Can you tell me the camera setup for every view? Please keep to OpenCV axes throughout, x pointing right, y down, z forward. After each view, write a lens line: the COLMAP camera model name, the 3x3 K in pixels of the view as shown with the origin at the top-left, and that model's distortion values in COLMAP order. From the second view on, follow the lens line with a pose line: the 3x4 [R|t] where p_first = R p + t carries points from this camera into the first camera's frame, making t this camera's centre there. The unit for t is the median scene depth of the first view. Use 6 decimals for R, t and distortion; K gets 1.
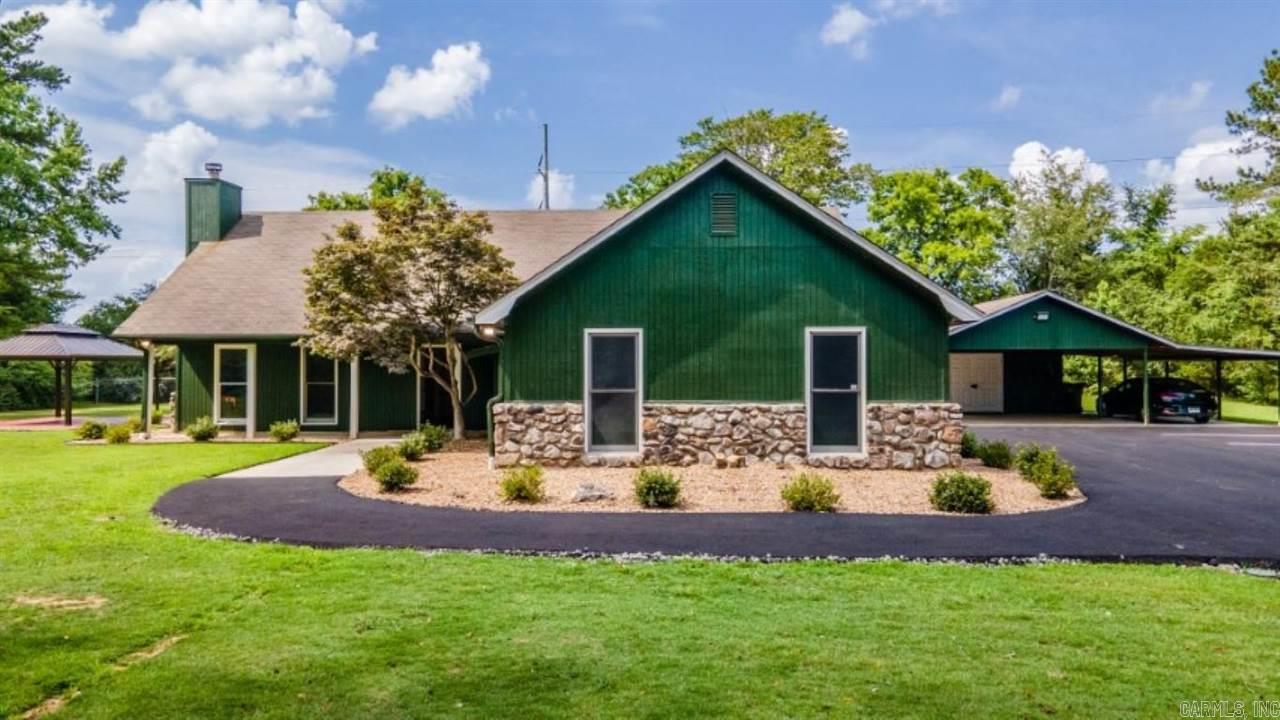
lens RADIAL K [[864.9, 0, 640.0], [0, 864.9, 360.0], [0, 0, 1]] dist [0.065709, -0.000528]
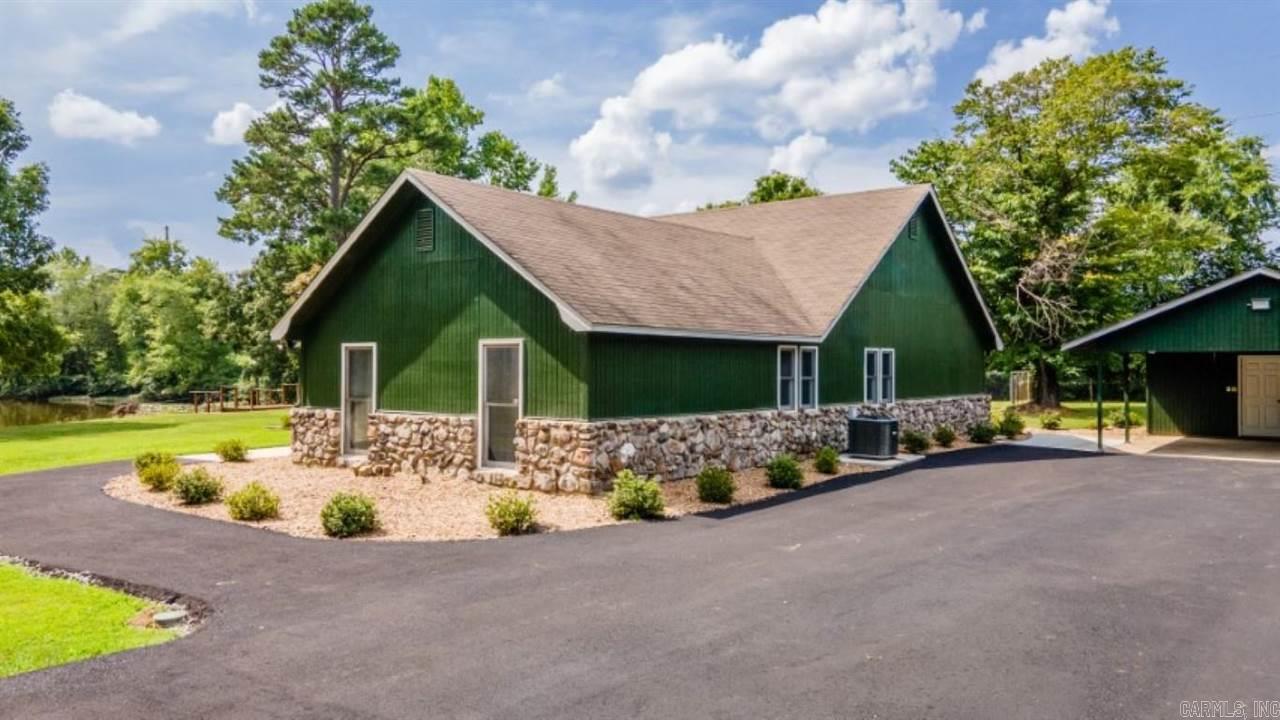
lens RADIAL K [[907.3, 0, 640.0], [0, 907.3, 360.0], [0, 0, 1]] dist [0.079574, -0.131585]
pose [[0.815104, -0.001661, -0.579313, 0.942817], [0.002209, 0.999998, 0.000241, -0.014418], [0.579311, -0.001476, 0.815105, 0.267930]]
